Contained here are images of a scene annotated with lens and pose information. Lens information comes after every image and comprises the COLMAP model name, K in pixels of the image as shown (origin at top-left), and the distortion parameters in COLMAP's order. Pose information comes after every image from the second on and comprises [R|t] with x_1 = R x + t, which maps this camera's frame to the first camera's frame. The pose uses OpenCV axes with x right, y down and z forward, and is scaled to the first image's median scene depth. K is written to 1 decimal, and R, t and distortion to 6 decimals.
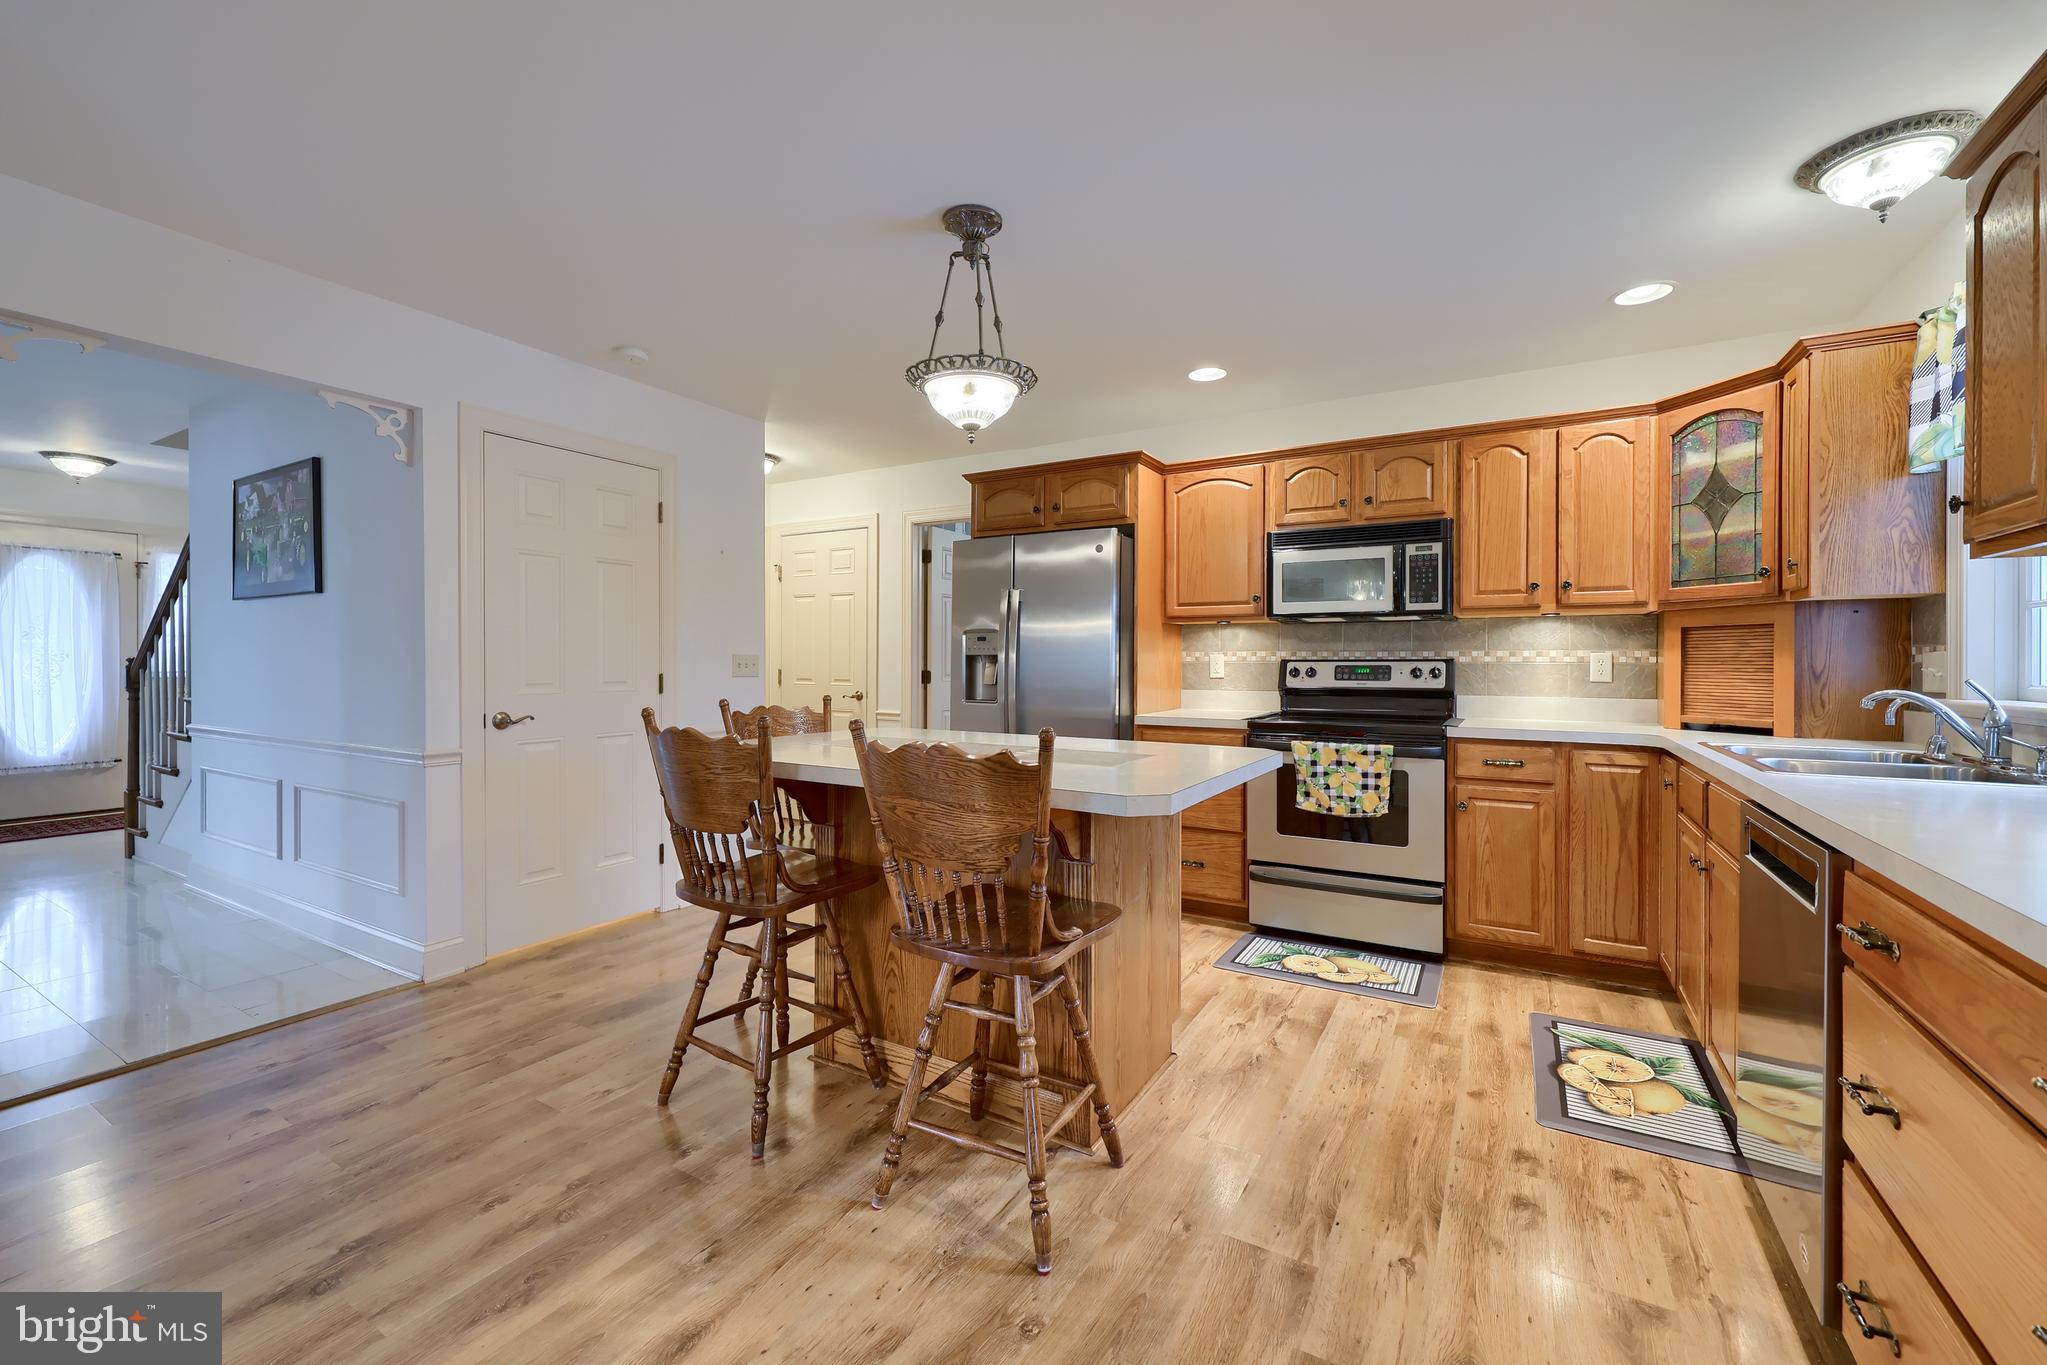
lens RADIAL K [[833.7, 0, 1013.2], [0, 833.7, 670.1], [0, 0, 1]] dist [0.000560, 0.000011]
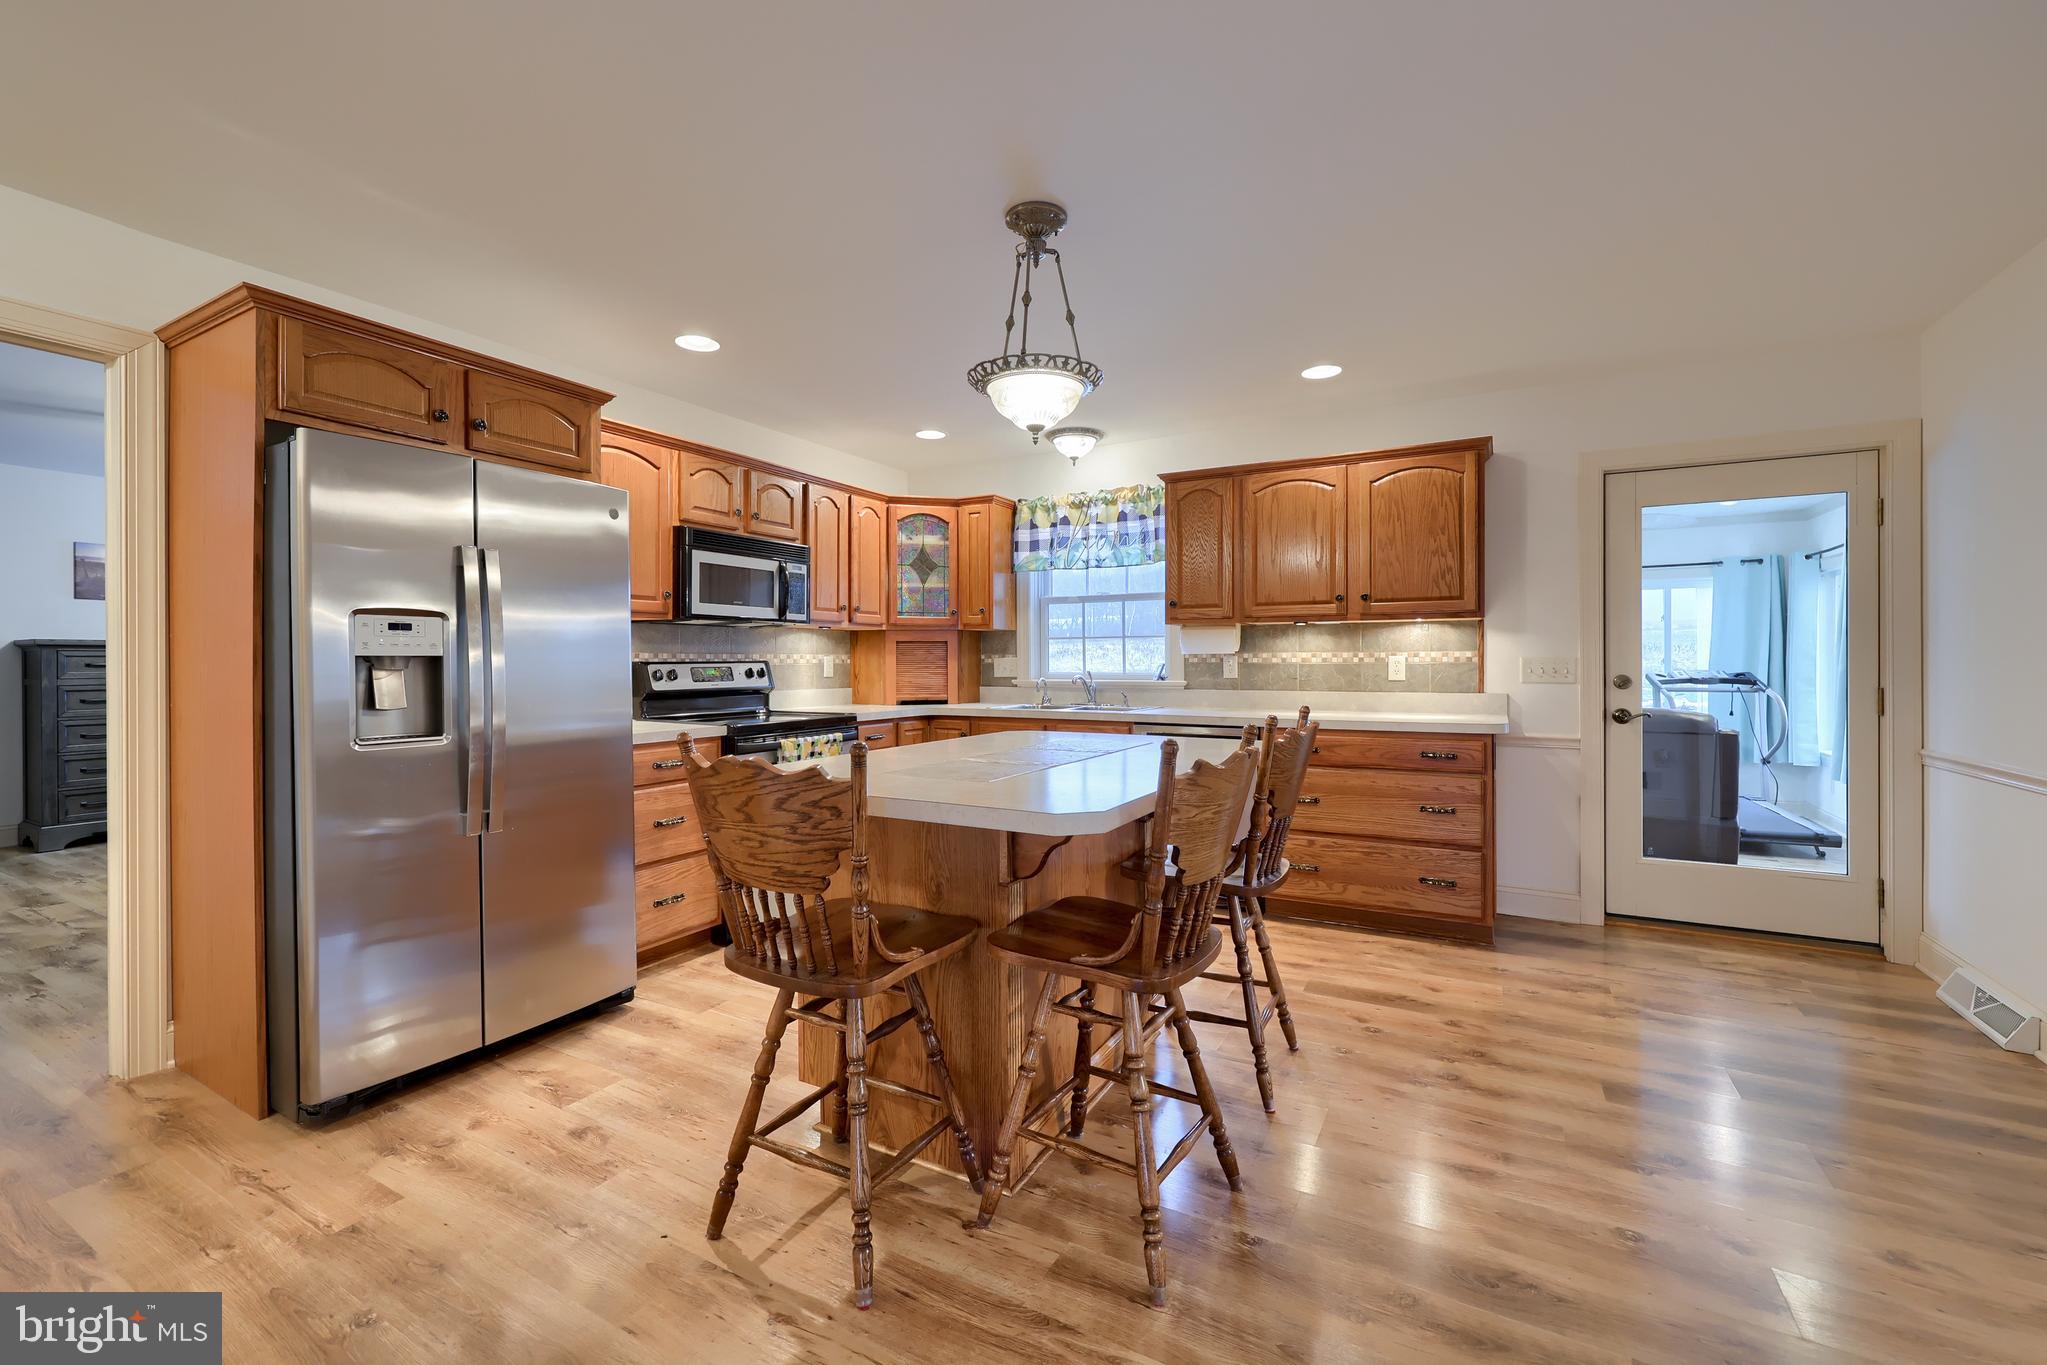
lens RADIAL K [[833.7, 0, 1015.3], [0, 833.7, 667.7], [0, 0, 1]] dist [0.000560, 0.000011]
pose [[-0.025870, -0.011077, 0.999604, -0.713976], [0.012591, 0.999856, 0.011406, -0.013757], [-0.999586, 0.012881, -0.025727, 0.728102]]
